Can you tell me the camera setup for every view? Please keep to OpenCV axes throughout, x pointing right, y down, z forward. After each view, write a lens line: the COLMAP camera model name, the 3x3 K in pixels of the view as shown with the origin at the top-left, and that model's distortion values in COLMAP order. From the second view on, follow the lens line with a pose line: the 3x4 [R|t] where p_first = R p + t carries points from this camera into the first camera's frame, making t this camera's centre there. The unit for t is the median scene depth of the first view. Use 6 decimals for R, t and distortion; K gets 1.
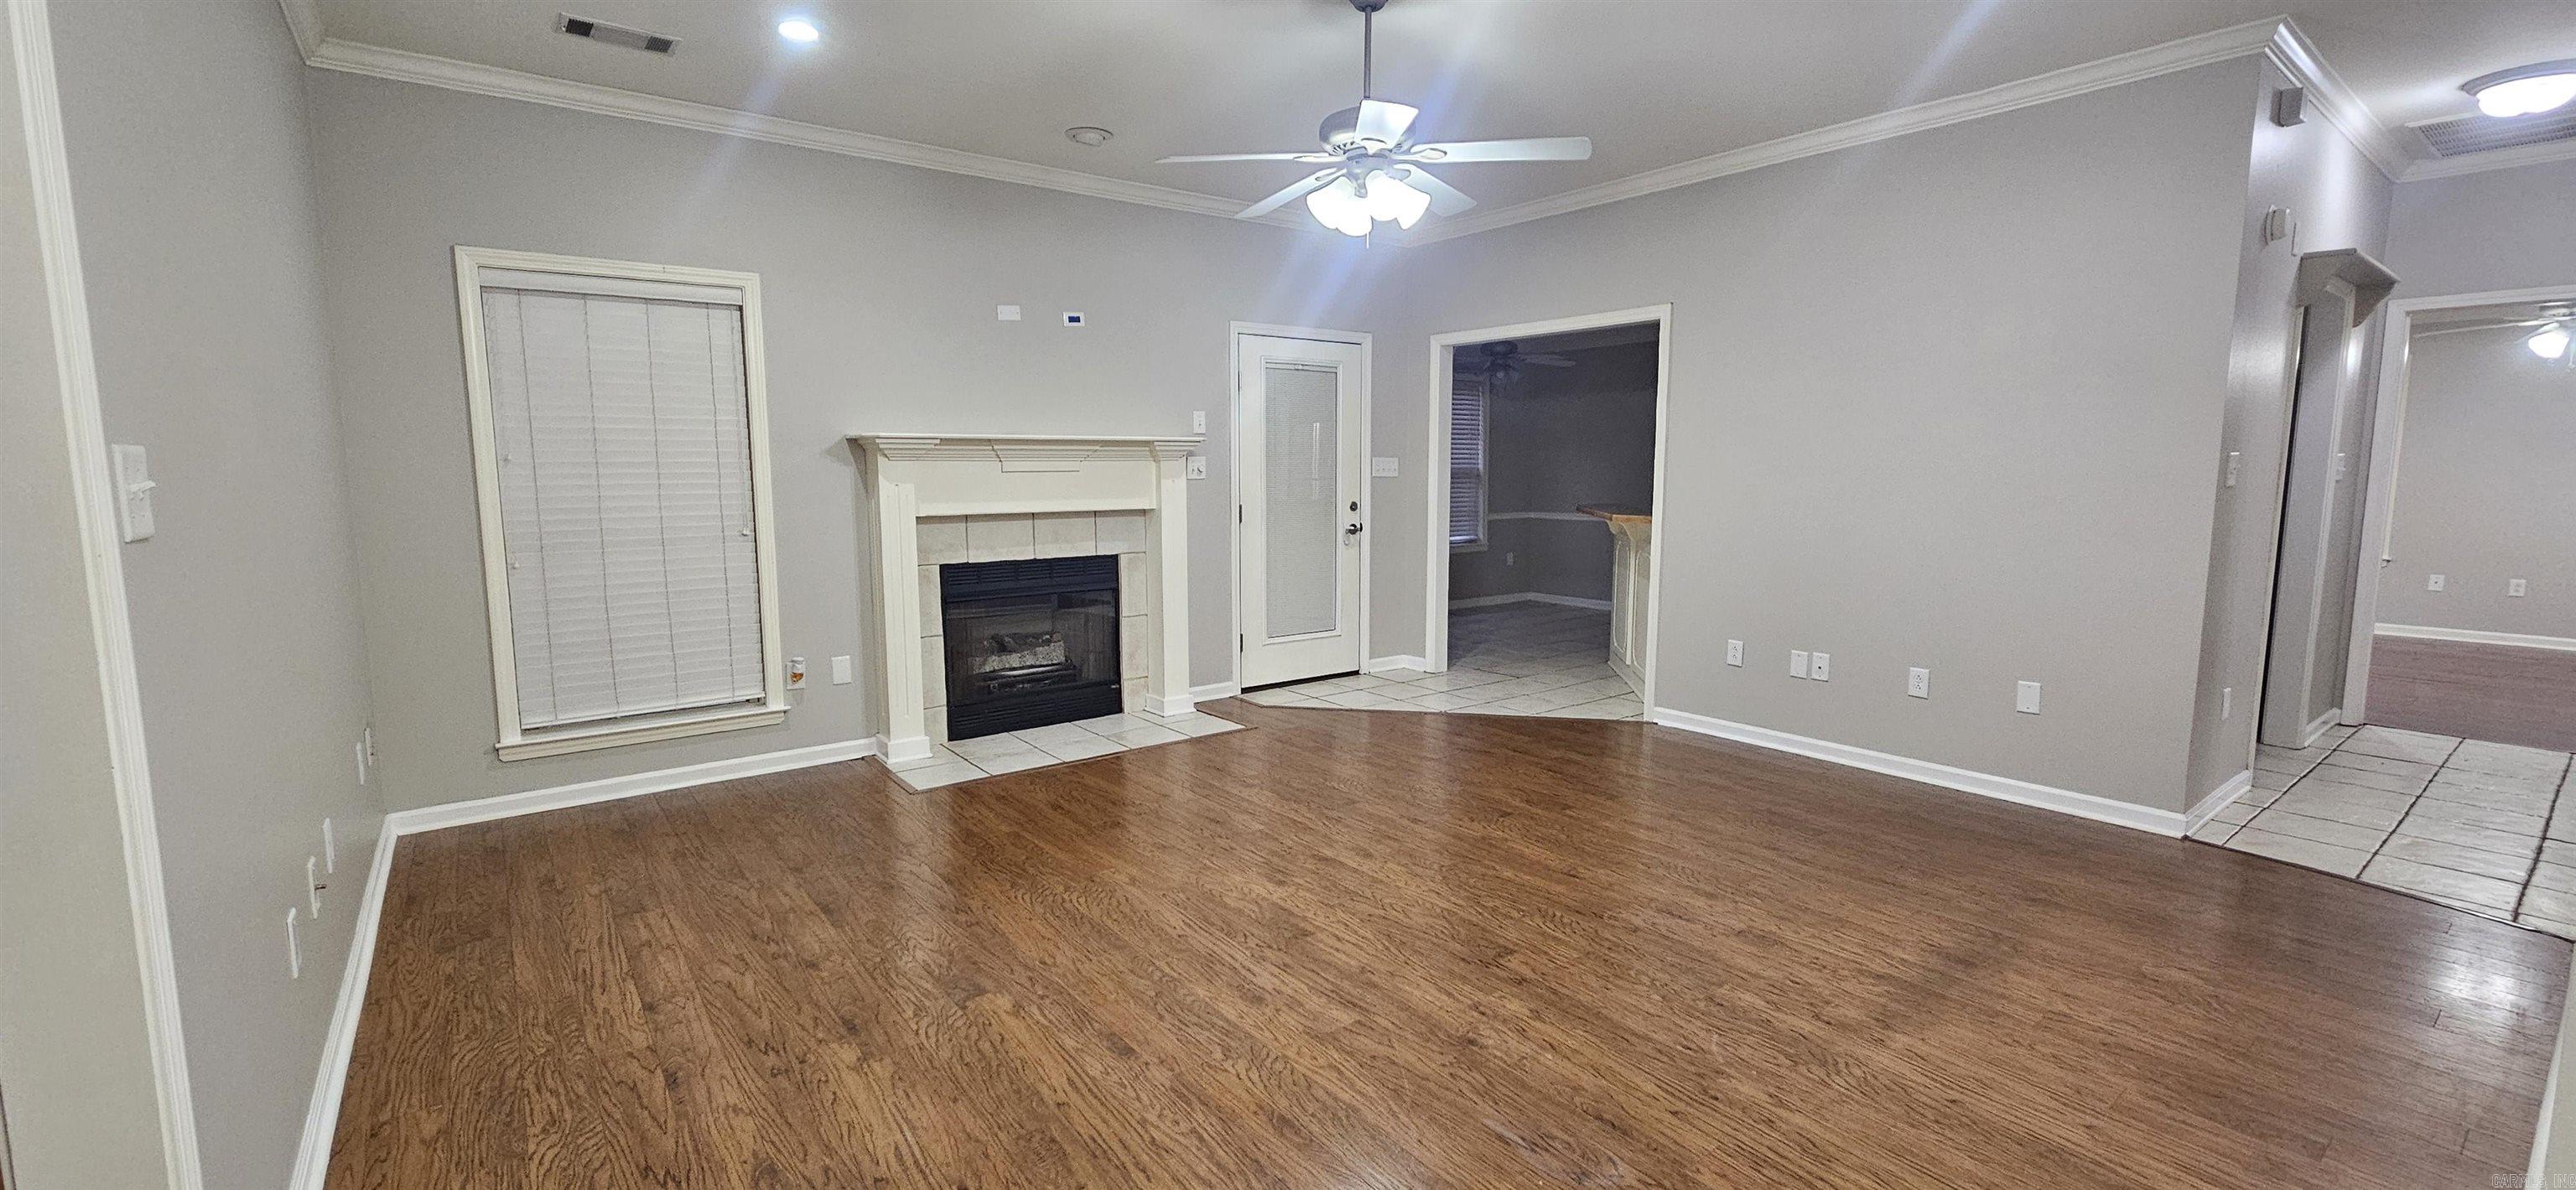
lens RADIAL K [[1059.2, 0, 1284.4], [0, 1059.2, 604.4], [0, 0, 1]] dist [0.000764, -0.000755]
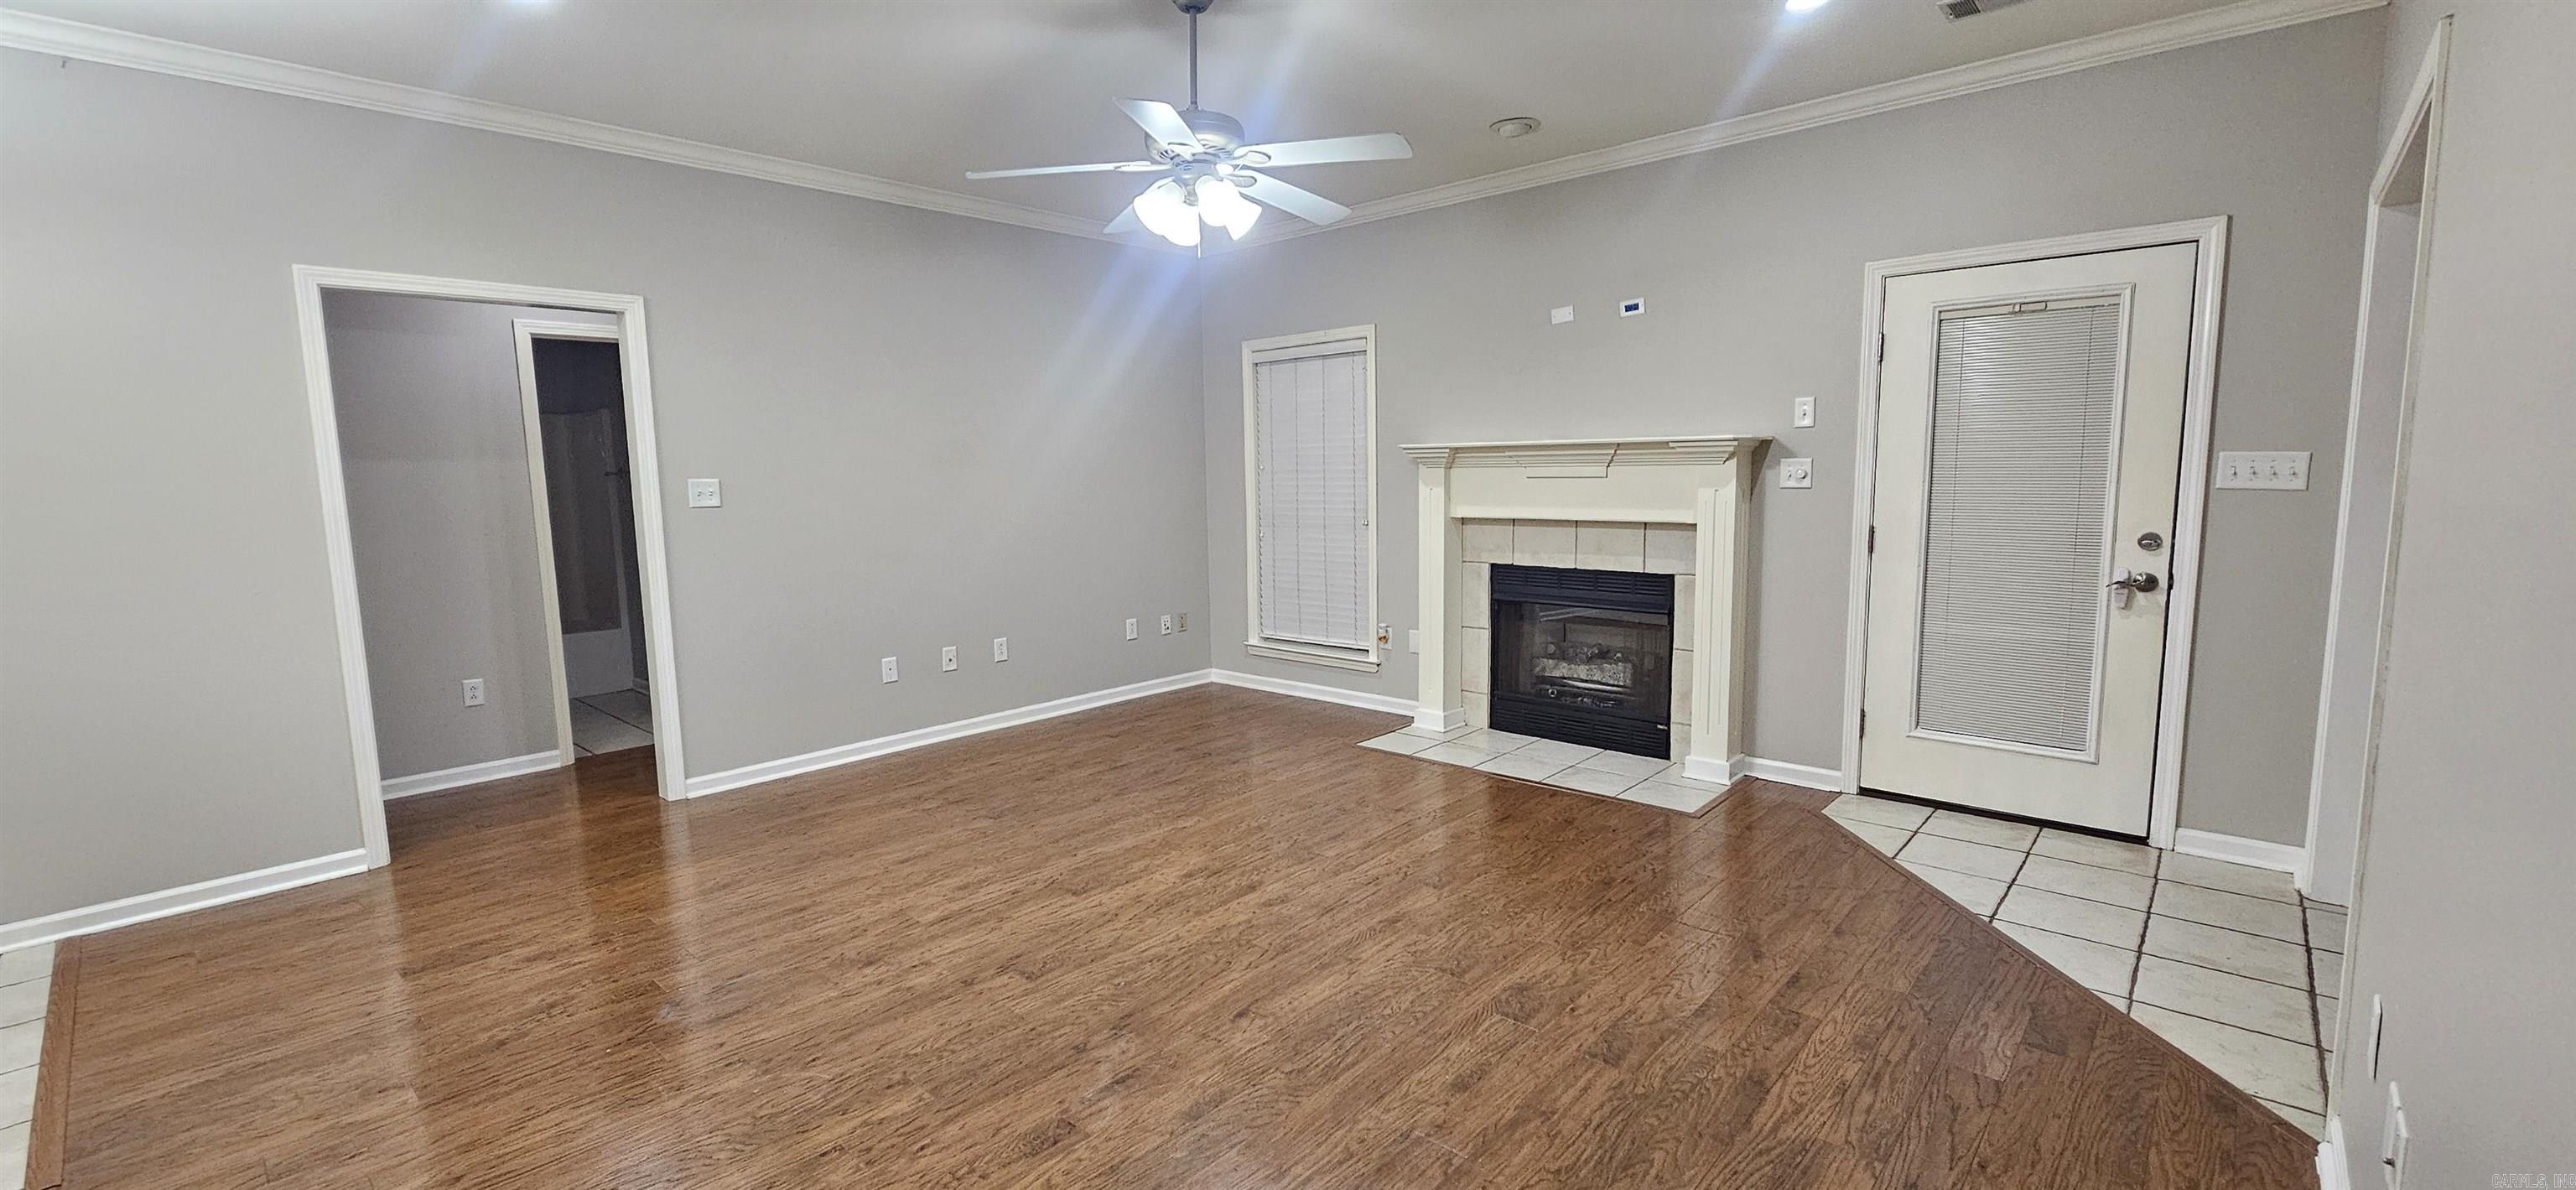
lens RADIAL K [[1059.2, 0, 1280.0], [0, 1059.2, 603.4], [0, 0, 1]] dist [0.000764, -0.000755]
pose [[0.170101, 0.128189, -0.977053, 0.919905], [-0.112858, 0.987513, 0.109913, -0.120947], [0.978943, 0.091572, 0.182444, 0.791665]]
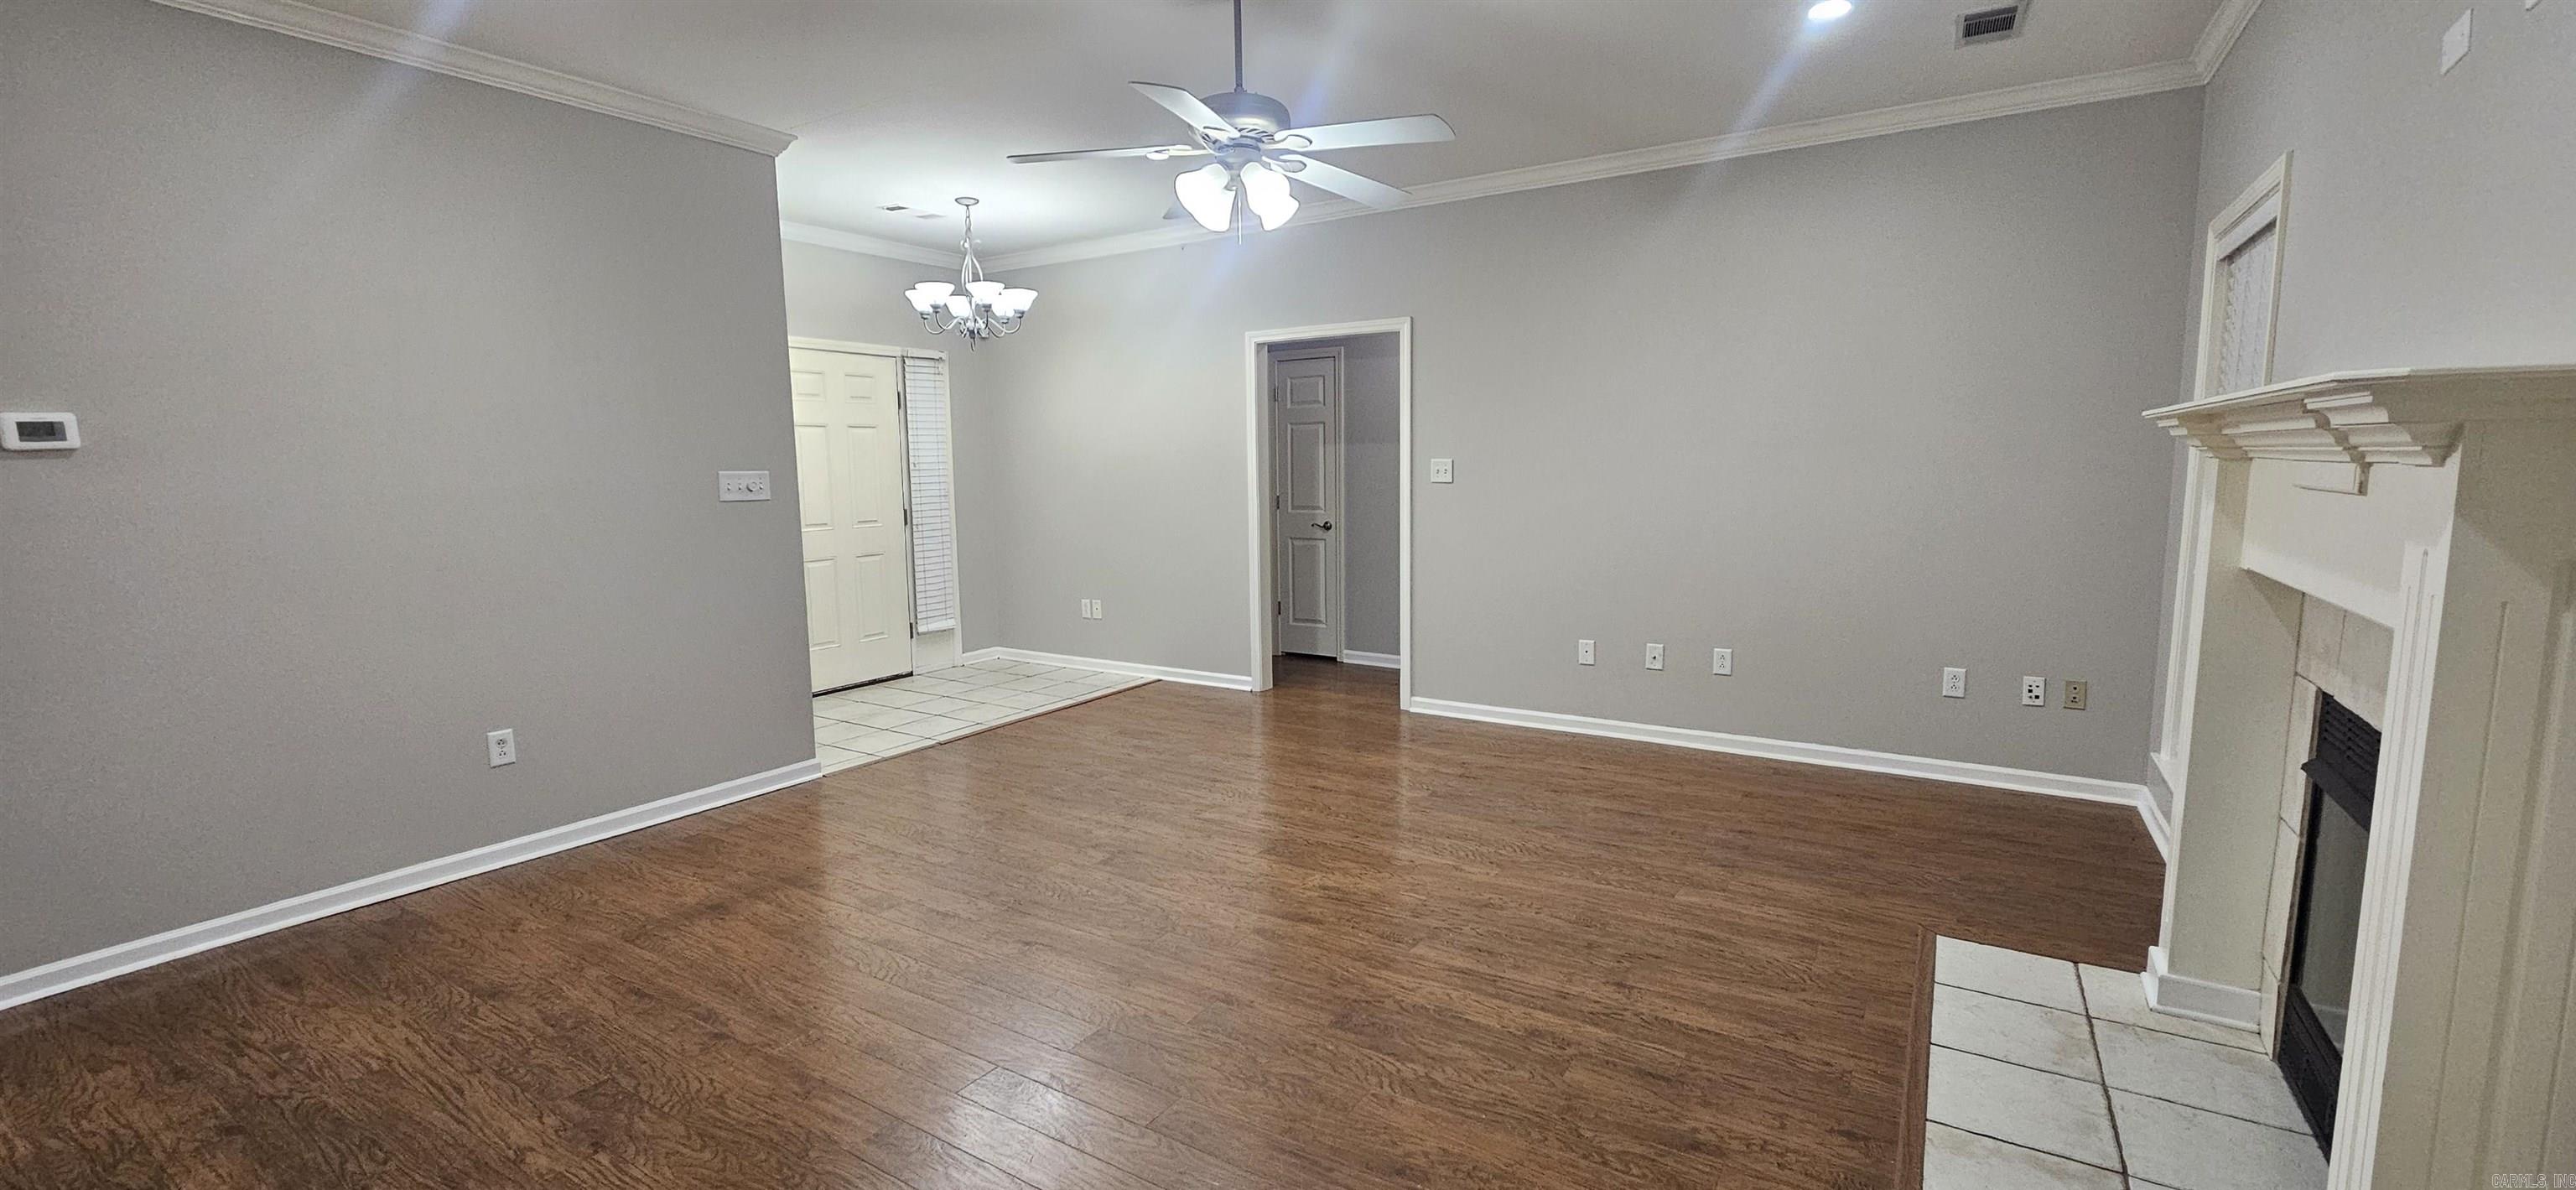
lens RADIAL K [[1059.2, 0, 1275.7], [0, 1059.2, 579.8], [0, 0, 1]] dist [0.000764, -0.000755]
pose [[-0.942087, 0.052785, -0.331189, 0.325885], [-0.029489, 0.970672, 0.238591, -0.236335], [0.334070, 0.234540, -0.912901, 1.665506]]
